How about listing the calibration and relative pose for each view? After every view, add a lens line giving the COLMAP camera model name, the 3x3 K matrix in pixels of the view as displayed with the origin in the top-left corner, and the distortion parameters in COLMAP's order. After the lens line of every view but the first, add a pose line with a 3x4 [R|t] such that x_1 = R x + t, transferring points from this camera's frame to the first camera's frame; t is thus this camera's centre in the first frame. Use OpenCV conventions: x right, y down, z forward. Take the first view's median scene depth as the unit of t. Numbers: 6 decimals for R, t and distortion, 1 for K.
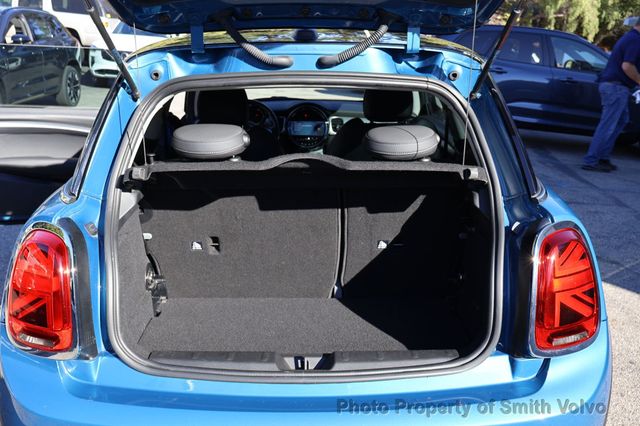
lens RADIAL K [[597.5, 0, 318.9], [0, 597.5, 213.7], [0, 0, 1]] dist [0.039050, 0.000000]
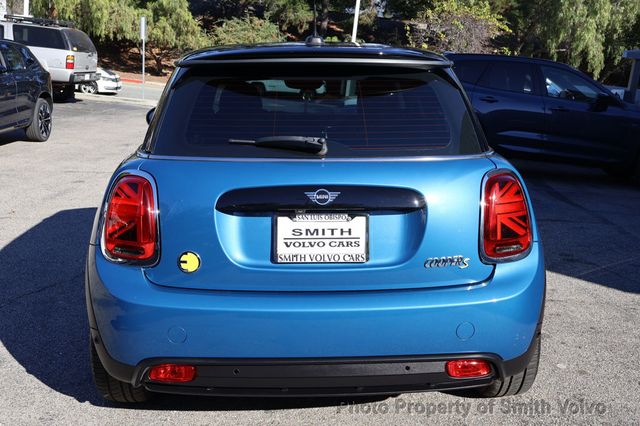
lens RADIAL K [[695.6, 0, 320.0], [0, 695.6, 215.7], [0, 0, 1]] dist [0.024410, 0.000000]
pose [[0.999522, -0.008756, 0.029655, -0.010215], [0.011314, 0.996125, -0.087216, 0.038643], [-0.028776, 0.087510, 0.995748, -0.088211]]
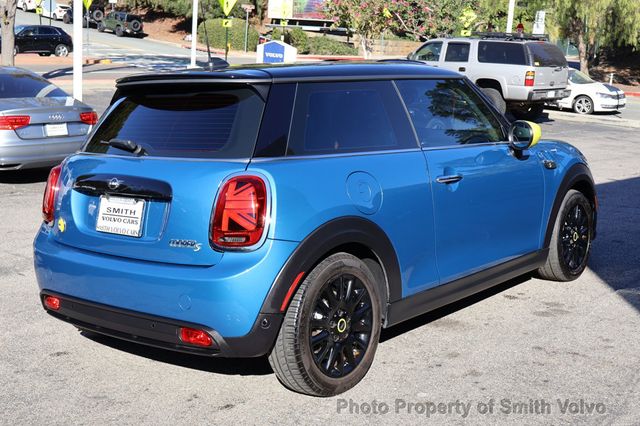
lens RADIAL K [[887.5, 0, 320.2], [0, 887.5, 213.2], [0, 0, 1]] dist [-0.028557, 0.000000]
pose [[0.738956, 0.063469, -0.670757, 0.317452], [-0.163971, 0.982562, -0.087670, 0.044527], [0.653496, 0.174769, 0.736477, -0.087236]]
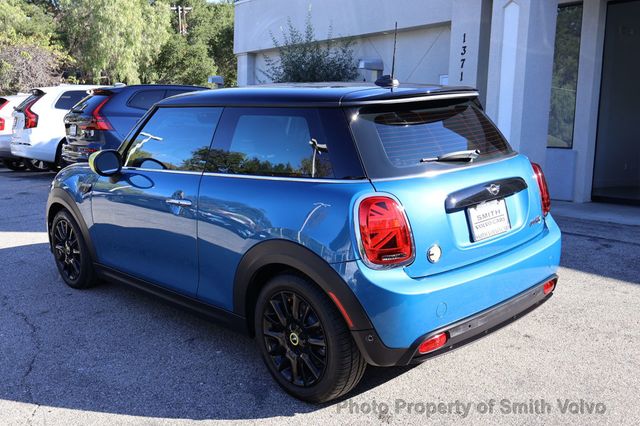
lens RADIAL K [[650.5, 0, 321.9], [0, 650.5, 208.4], [0, 0, 1]] dist [0.075216, 0.000000]
pose [[0.743489, -0.169134, 0.647007, -0.256232], [0.246545, 0.968664, -0.030091, 0.011416], [-0.621643, 0.181889, 0.761890, -0.045219]]
